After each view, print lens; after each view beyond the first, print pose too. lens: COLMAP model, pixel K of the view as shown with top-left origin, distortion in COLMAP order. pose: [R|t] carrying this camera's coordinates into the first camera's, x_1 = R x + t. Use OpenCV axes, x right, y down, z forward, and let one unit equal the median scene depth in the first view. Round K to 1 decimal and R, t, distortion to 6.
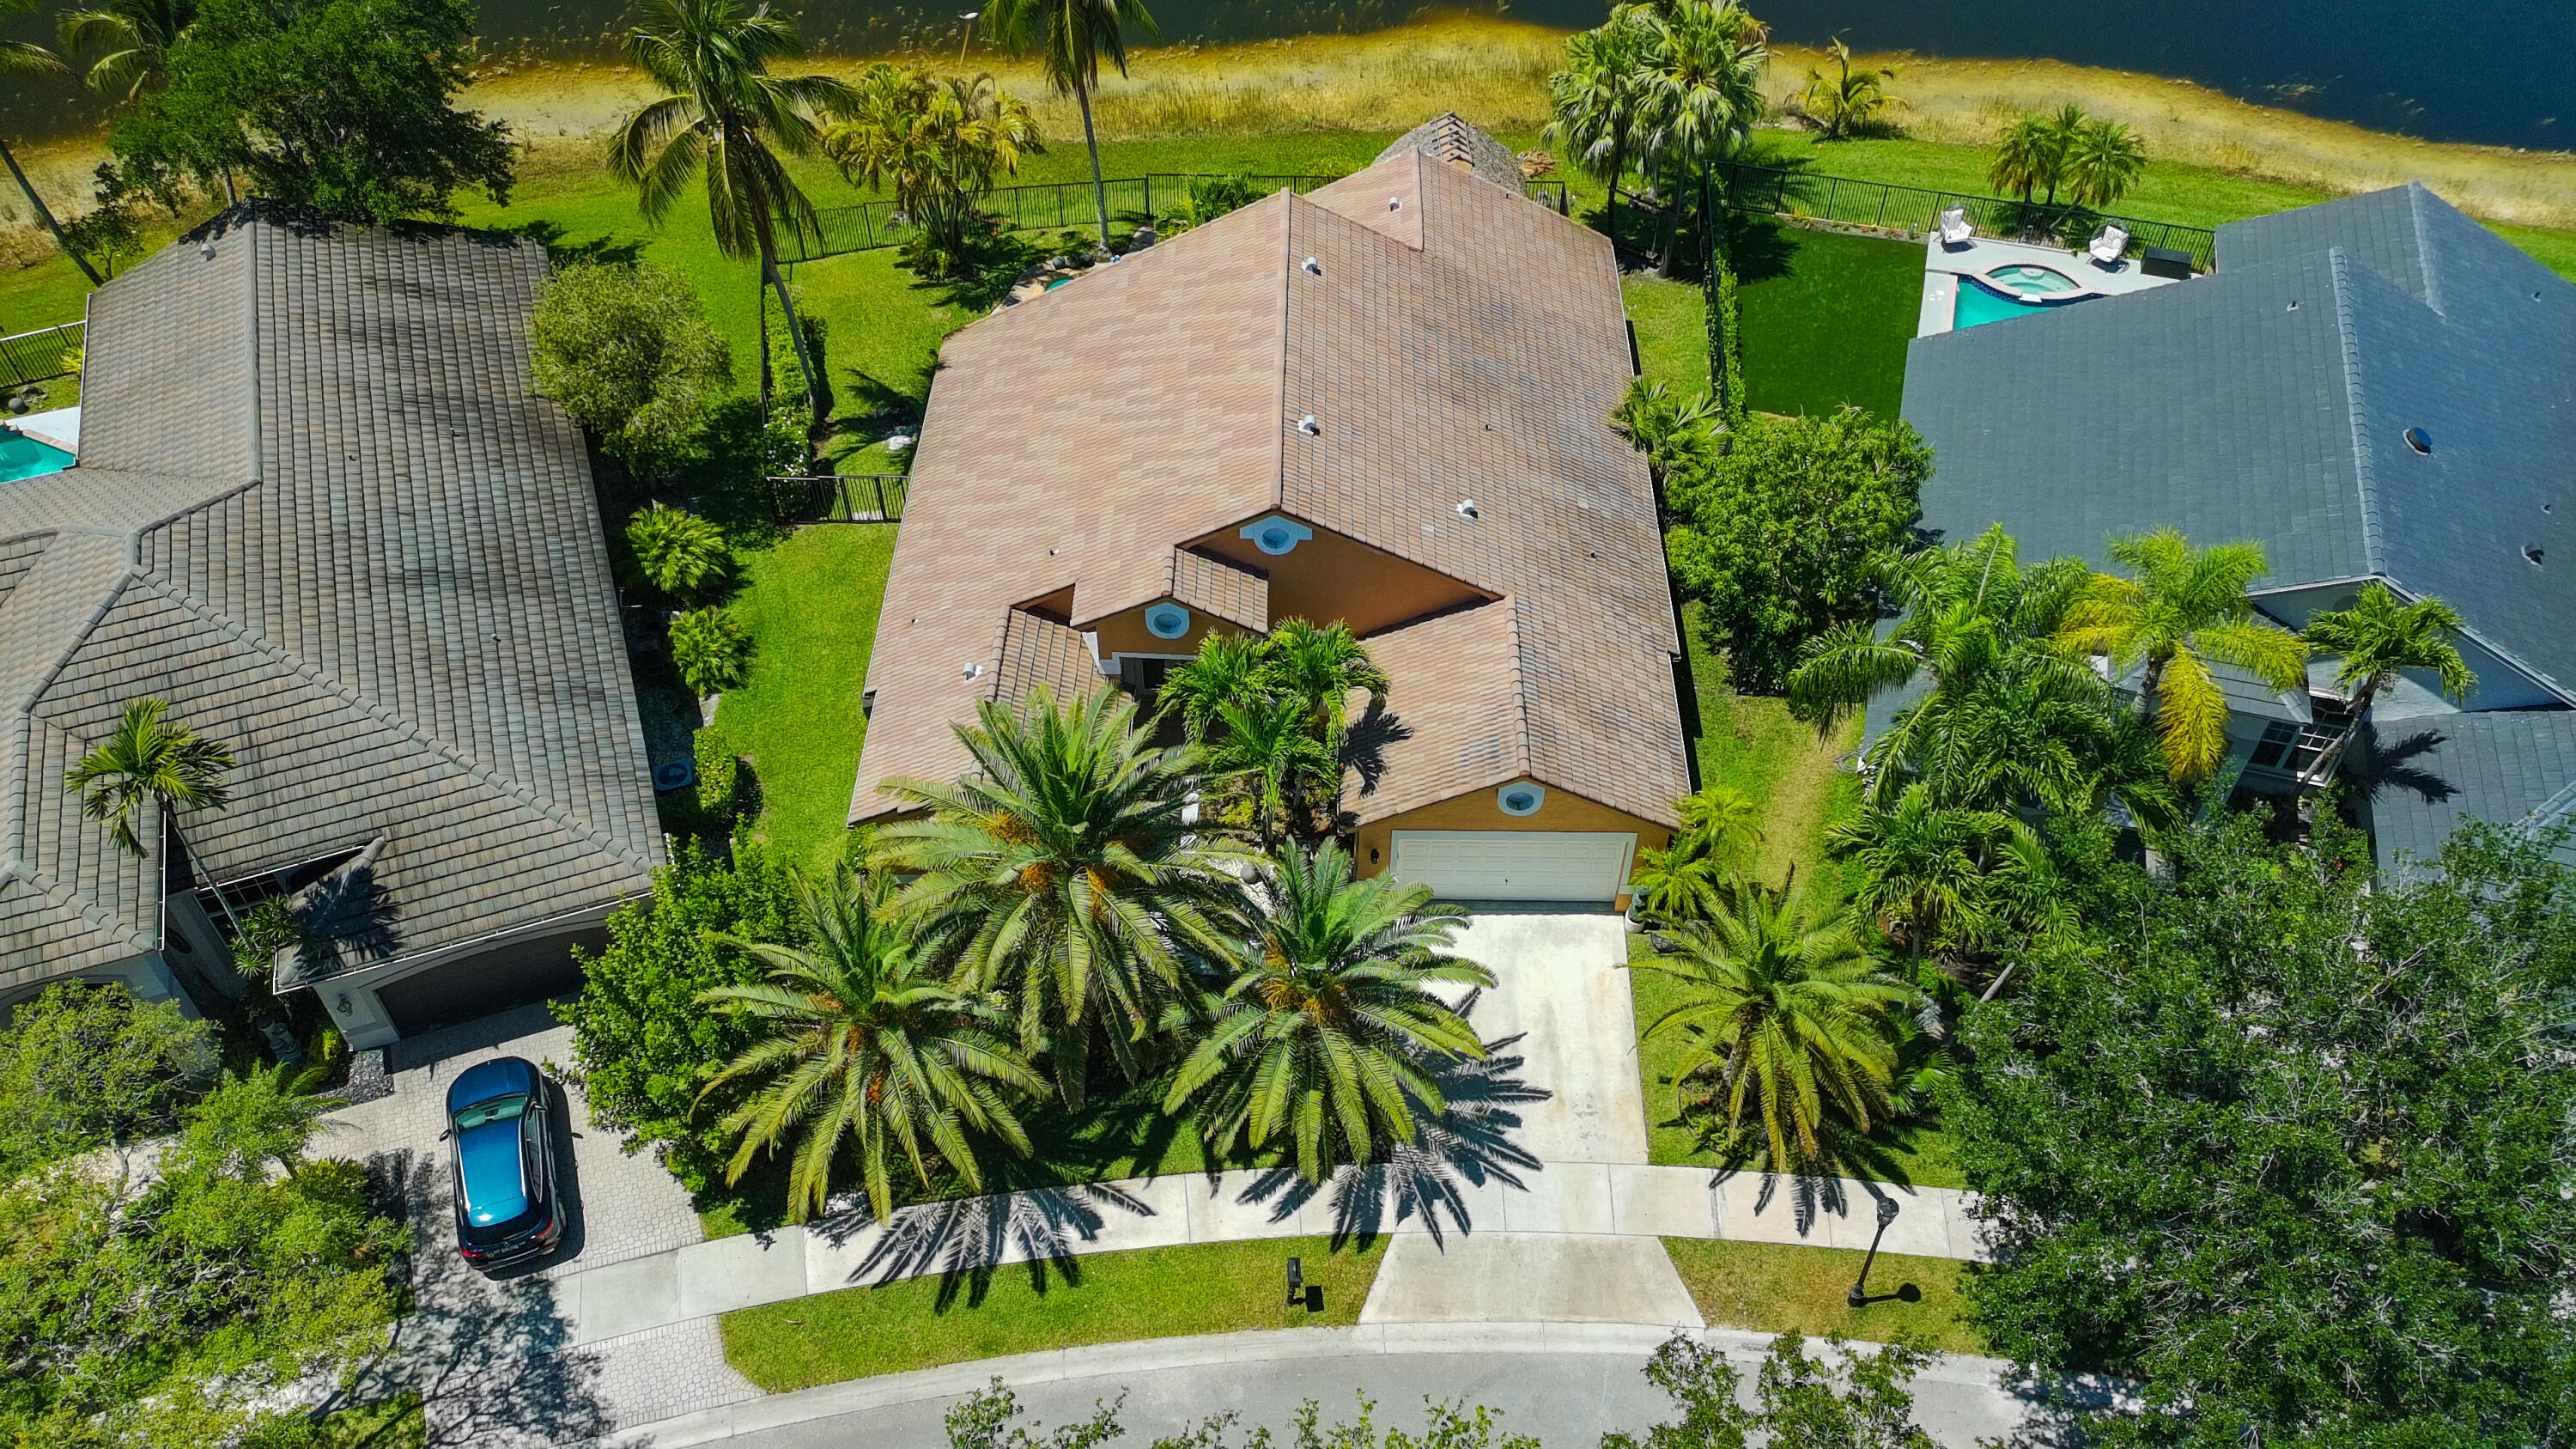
lens RADIAL K [[1983.1, 0, 1294.4], [0, 1983.1, 723.1], [0, 0, 1]] dist [0.054996, -0.044897]
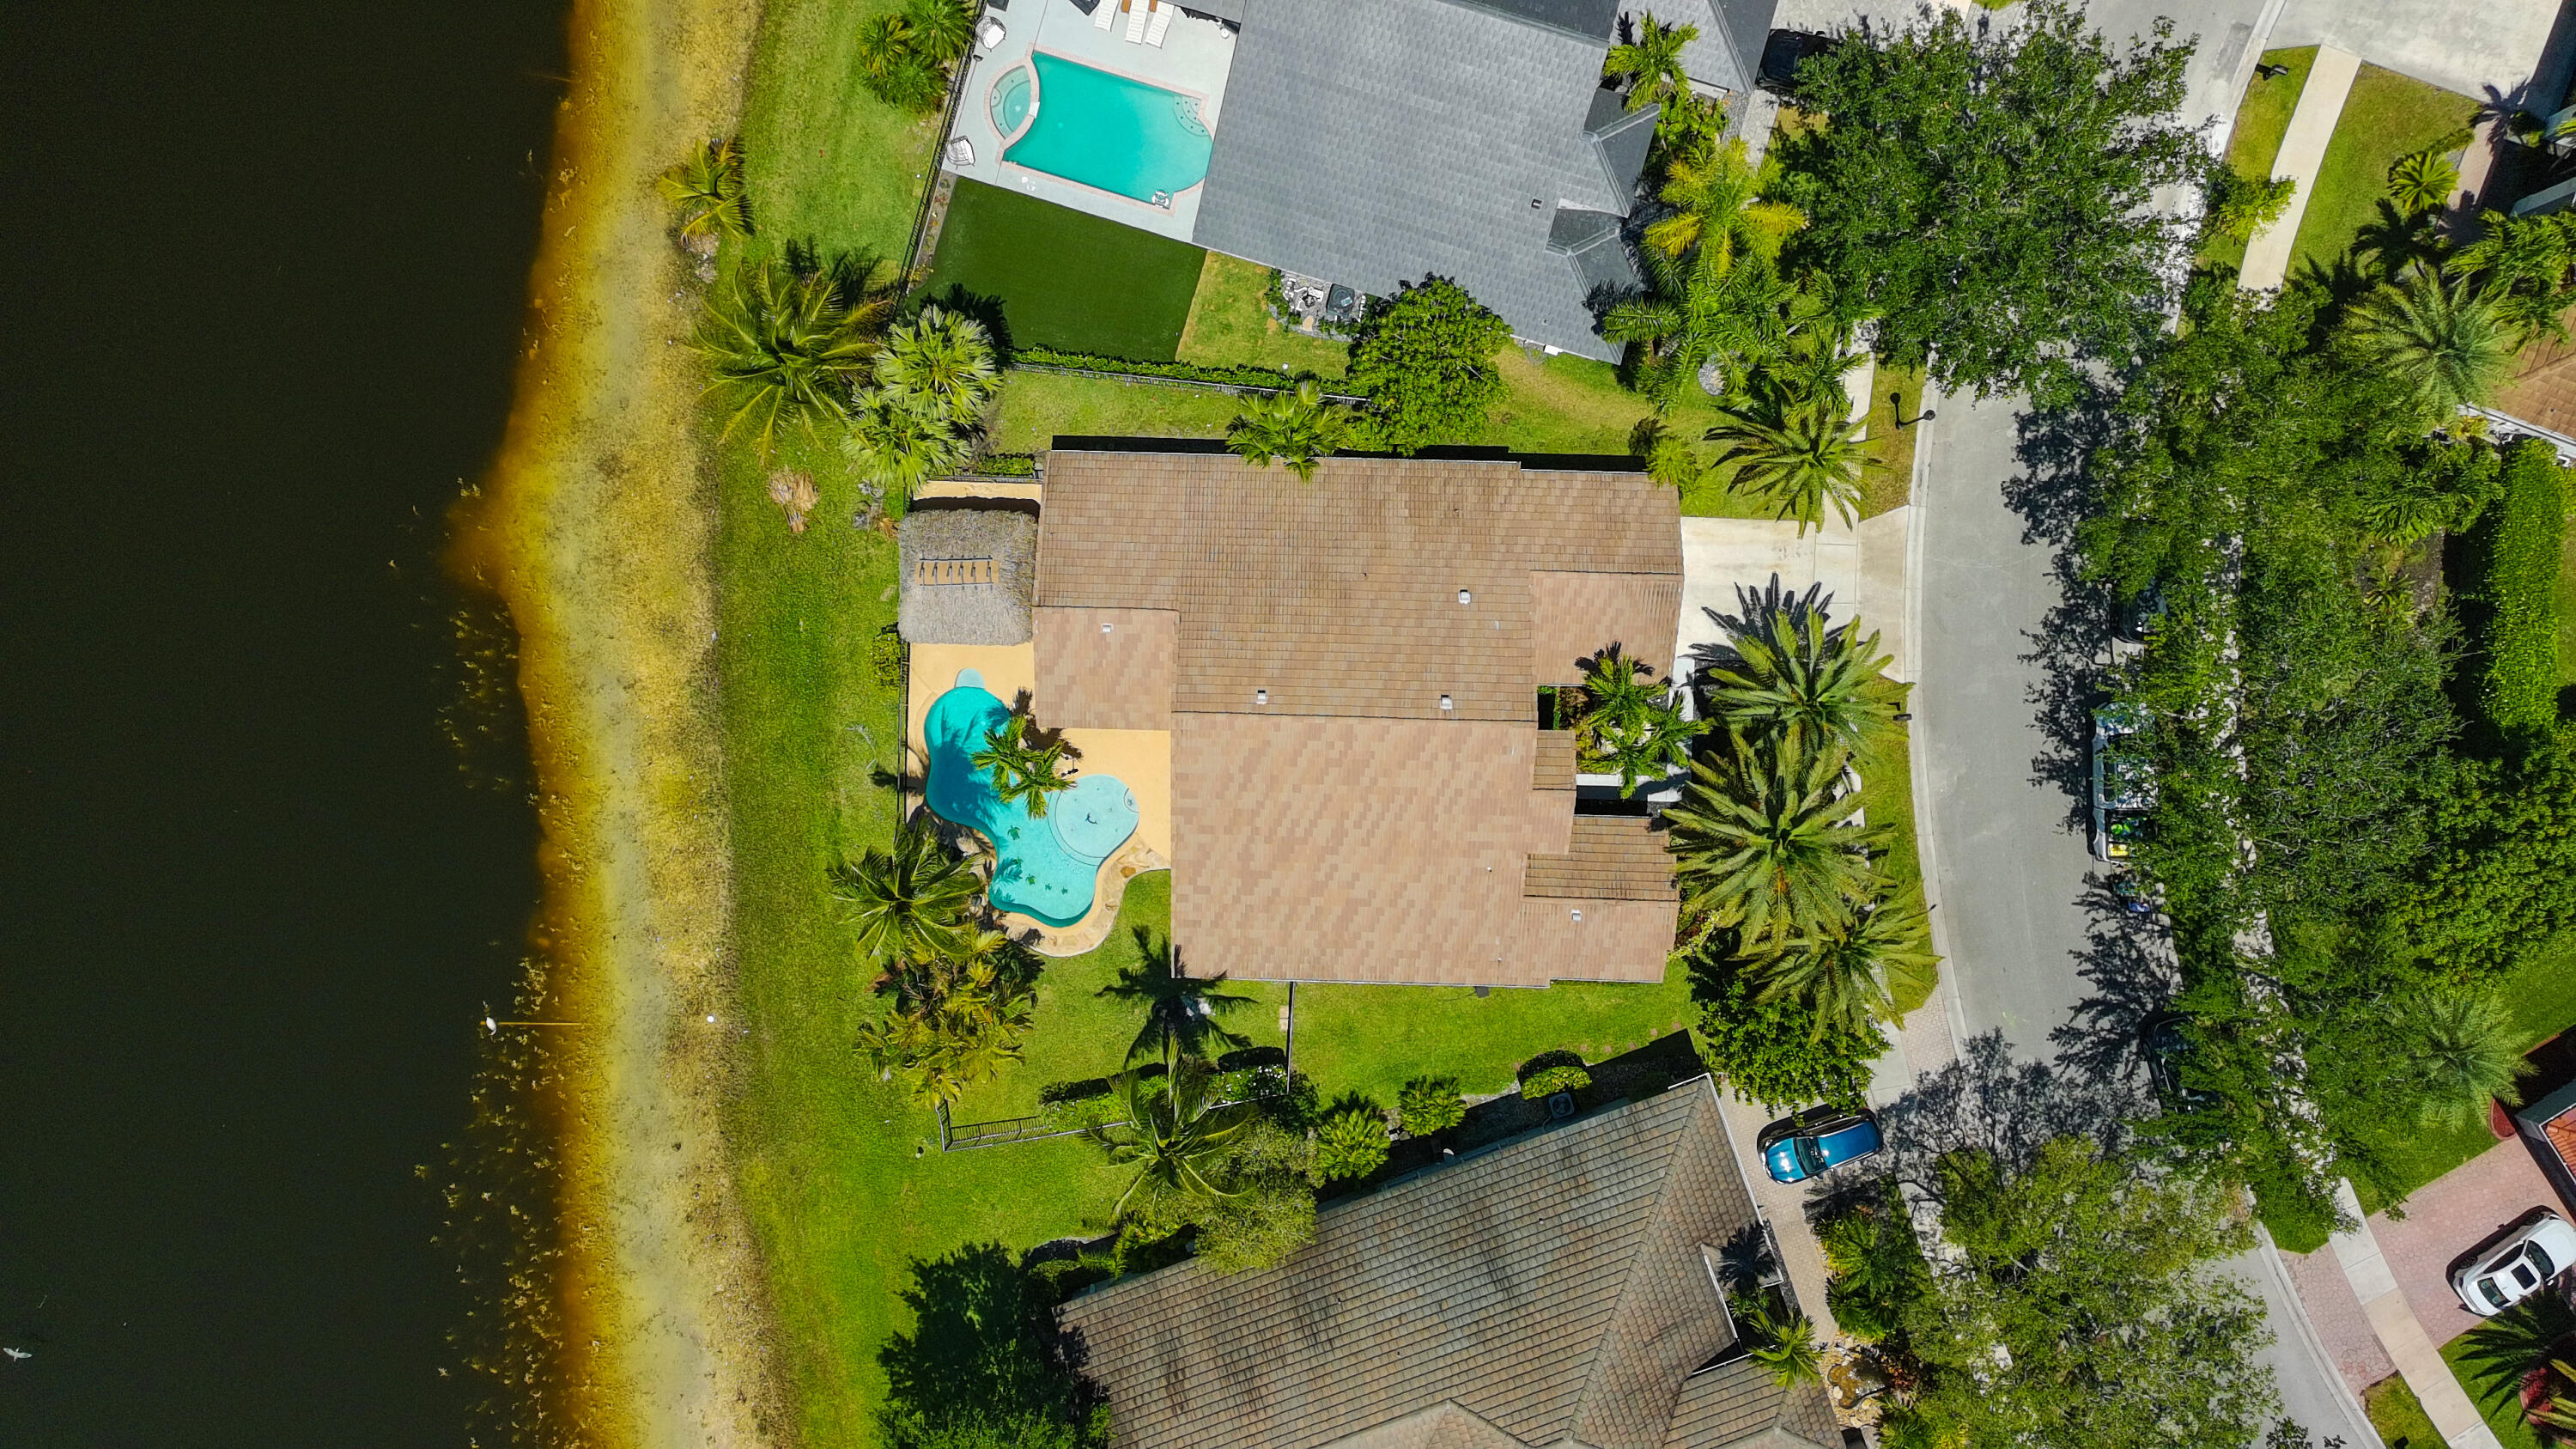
lens RADIAL K [[1983.1, 0, 1277.5], [0, 1983.1, 726.5], [0, 0, 1]] dist [0.054996, -0.044897]
pose [[0.012729, -0.999900, 0.006163, -0.024777], [0.741154, 0.013572, 0.671198, -1.316892], [-0.671214, -0.003976, 0.741253, -0.019561]]
